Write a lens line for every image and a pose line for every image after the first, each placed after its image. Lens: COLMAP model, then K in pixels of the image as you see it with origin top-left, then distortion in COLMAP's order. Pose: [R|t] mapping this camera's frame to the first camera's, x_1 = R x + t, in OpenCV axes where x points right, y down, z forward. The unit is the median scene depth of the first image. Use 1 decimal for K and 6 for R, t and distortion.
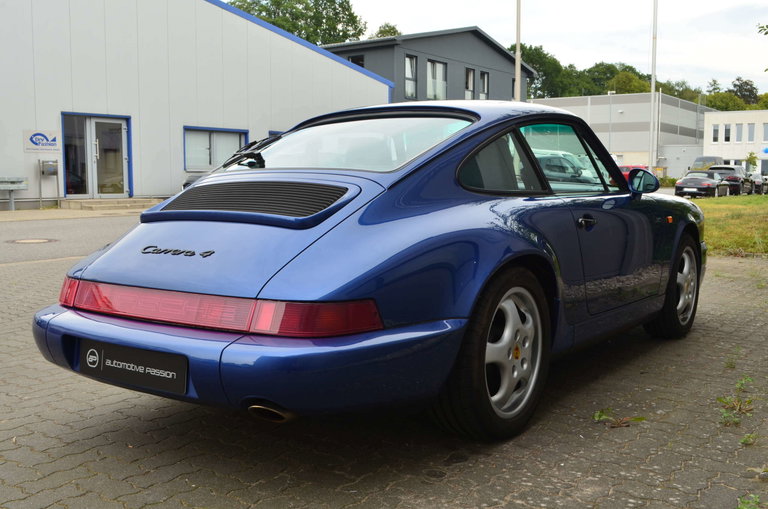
lens RADIAL K [[798.0, 0, 384.5], [0, 798.0, 271.3], [0, 0, 1]] dist [-0.060542, -0.021003]
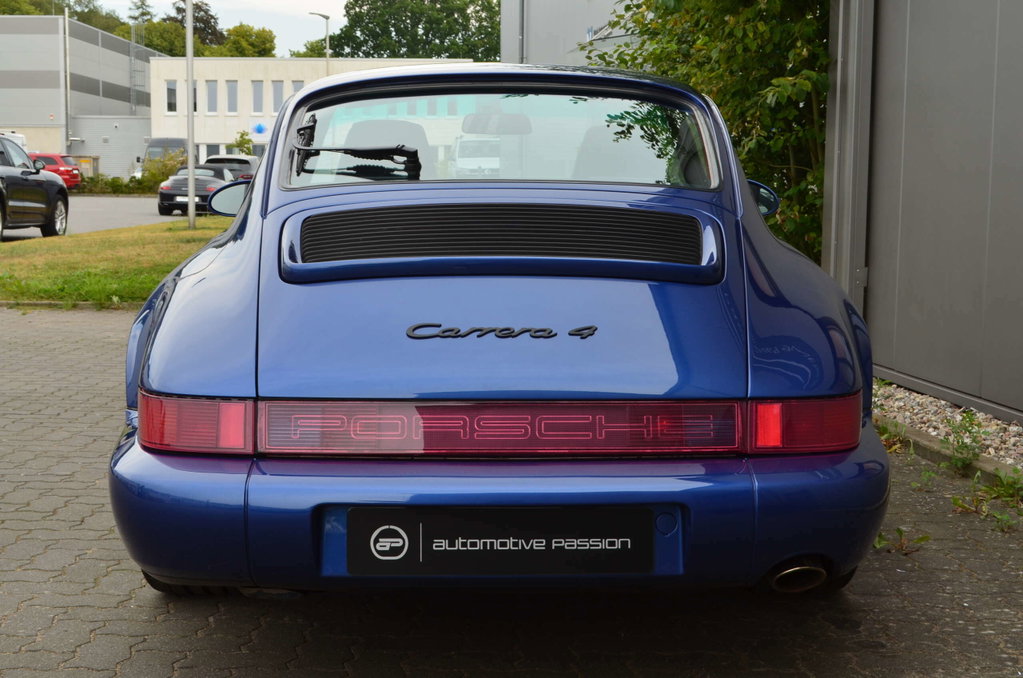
lens RADIAL K [[1507.9, 0, 511.5], [0, 1507.9, 339.0], [0, 0, 1]] dist [-0.029885, 0.014857]
pose [[0.813226, -0.053842, 0.579451, -0.868396], [0.059355, 0.998192, 0.009449, -0.029244], [-0.578913, 0.026709, 0.814952, 0.136605]]
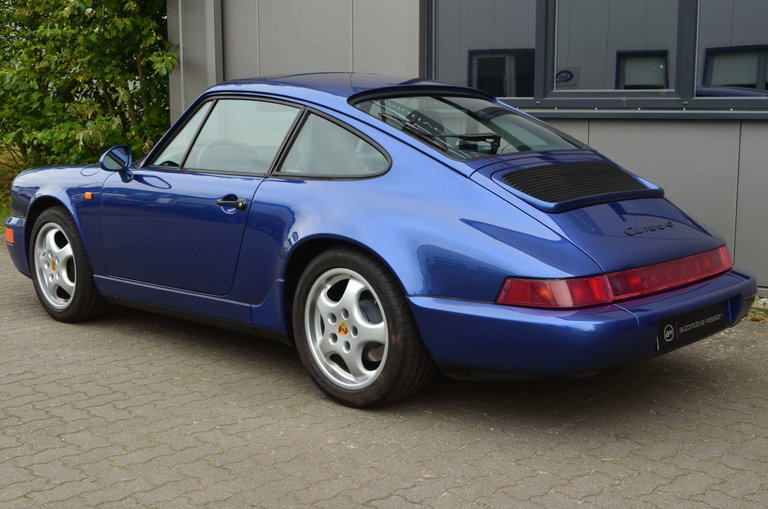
lens RADIAL K [[1021.4, 0, 384.0], [0, 1021.4, 254.5], [0, 0, 1]] dist [-0.025724, -0.031249]
pose [[0.155986, -0.148148, 0.976586, -1.787410], [0.109633, 0.985176, 0.131940, -0.226741], [-0.981656, 0.086485, 0.169916, 1.131598]]
